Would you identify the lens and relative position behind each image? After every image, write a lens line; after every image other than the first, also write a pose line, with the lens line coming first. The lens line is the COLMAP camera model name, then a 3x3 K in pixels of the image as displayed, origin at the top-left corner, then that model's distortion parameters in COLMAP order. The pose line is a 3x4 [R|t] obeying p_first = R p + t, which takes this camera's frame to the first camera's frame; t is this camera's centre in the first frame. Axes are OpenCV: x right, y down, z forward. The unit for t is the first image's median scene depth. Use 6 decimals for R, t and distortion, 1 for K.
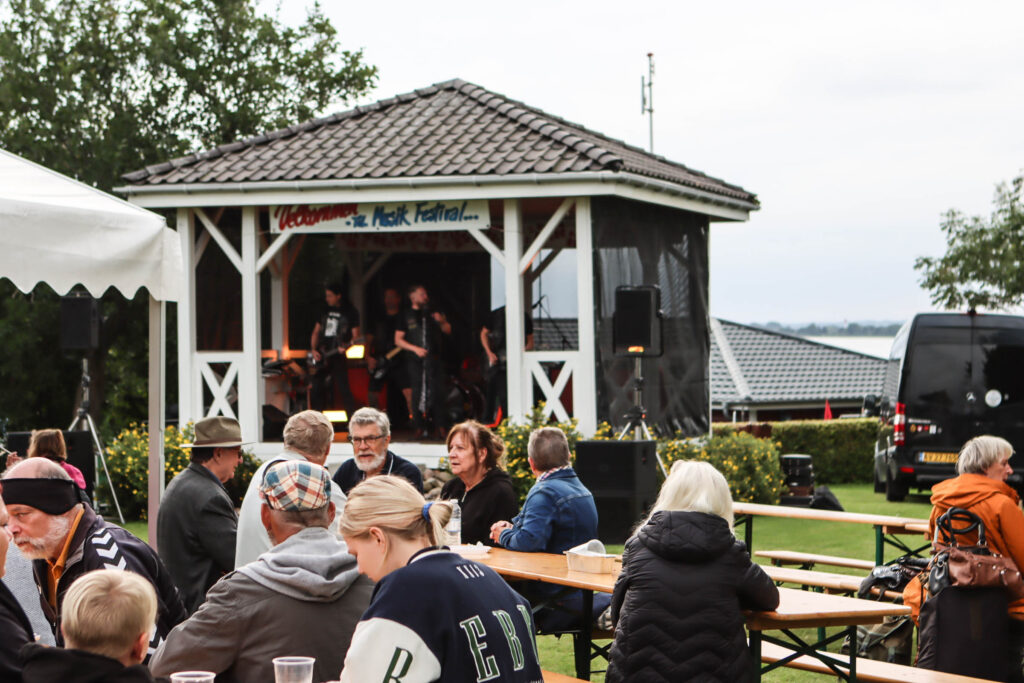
lens RADIAL K [[2205.3, 0, 512.8], [0, 2205.3, 311.8], [0, 0, 1]] dist [0.012755, 0.000000]
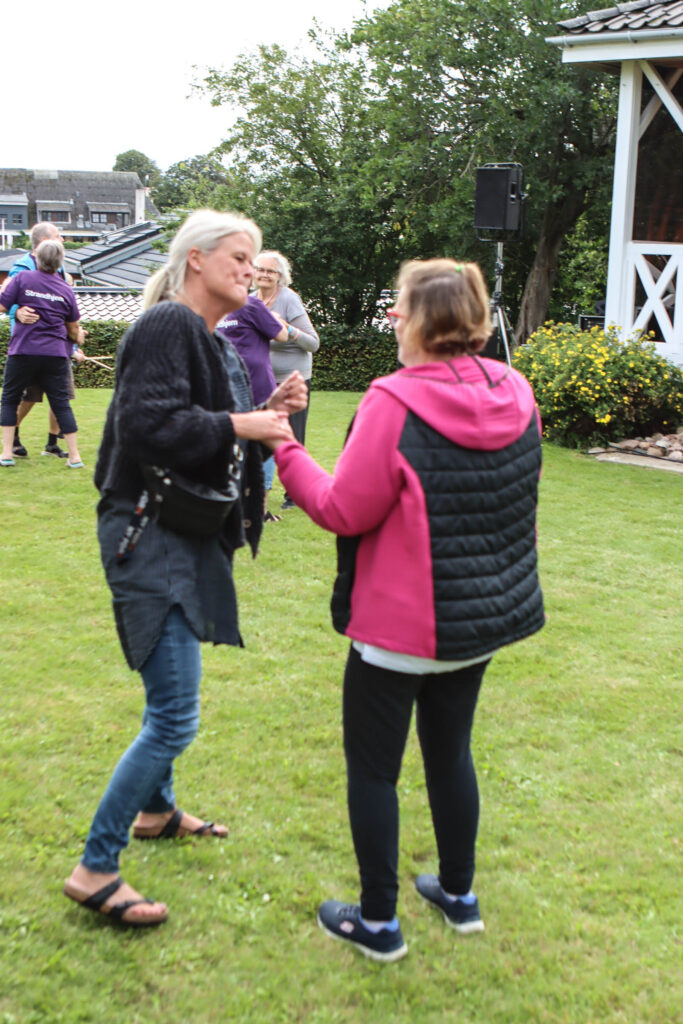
lens RADIAL K [[1336.0, 0, 331.2], [0, 1336.0, 515.4], [0, 0, 1]] dist [-0.085029, 0.000000]
pose [[0.913612, 0.124668, -0.387002, -0.037140], [-0.038742, 0.974193, 0.222365, 0.011622], [0.404736, -0.188163, 0.894865, 0.456781]]
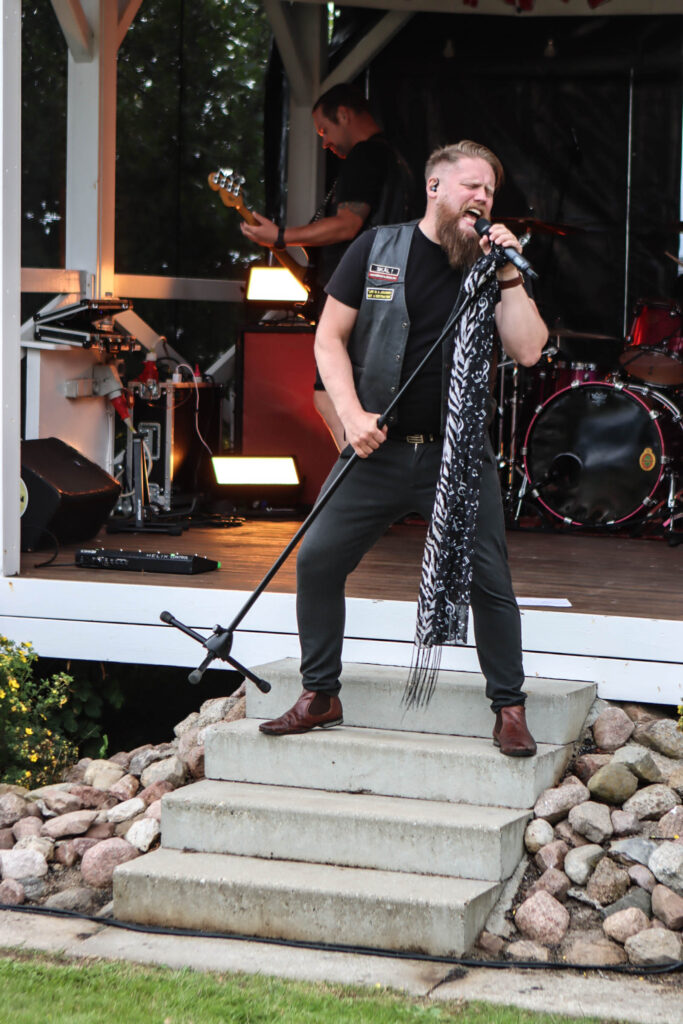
lens RADIAL K [[2843.1, 0, 340.1], [0, 2843.1, 507.3], [0, 0, 1]] dist [0.098308, 0.000000]
pose [[0.999270, 0.032445, -0.020175, -0.059594], [-0.030654, 0.996034, 0.083521, 0.016297], [0.022805, -0.082841, 0.996302, 0.586662]]
